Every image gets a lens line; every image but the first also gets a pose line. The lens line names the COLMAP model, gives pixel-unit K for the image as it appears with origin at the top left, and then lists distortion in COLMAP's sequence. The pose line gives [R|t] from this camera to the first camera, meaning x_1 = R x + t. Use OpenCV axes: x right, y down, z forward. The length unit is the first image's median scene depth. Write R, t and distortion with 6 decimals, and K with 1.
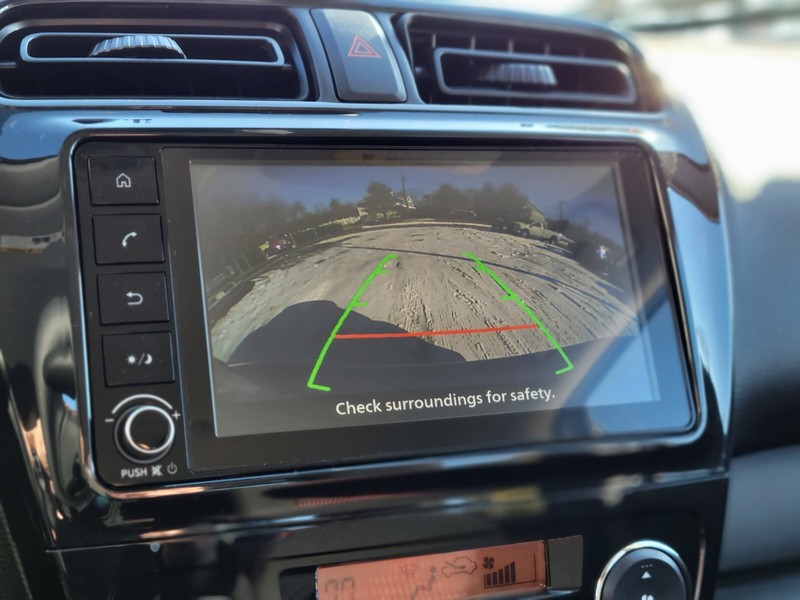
lens RADIAL K [[1221.9, 0, 386.6], [0, 1221.9, 299.4], [0, 0, 1]] dist [0.048187, 0.000000]
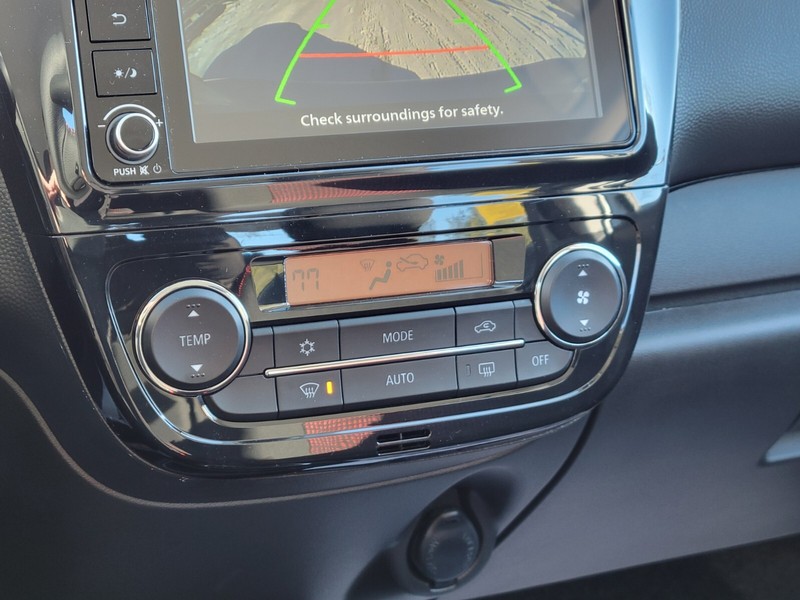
lens RADIAL K [[1522.6, 0, 373.2], [0, 1522.6, 287.8], [0, 0, 1]] dist [0.098658, 0.000000]
pose [[0.999689, -0.000820, -0.024914, 0.057047], [0.004449, 0.989278, 0.145976, 0.035807], [0.024527, -0.146042, 0.988974, -0.386314]]
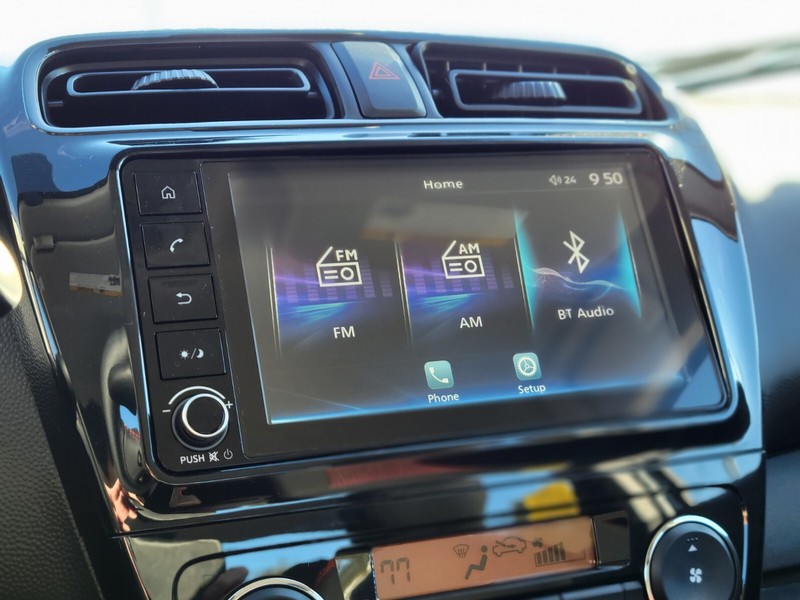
lens RADIAL K [[1221.9, 0, 393.0], [0, 1221.9, 297.9], [0, 0, 1]] dist [0.048187, 0.000000]
pose [[0.997558, -0.068508, -0.013609, -0.009851], [0.066688, 0.992124, -0.106034, 0.112348], [0.020766, 0.104868, 0.994269, -0.046389]]
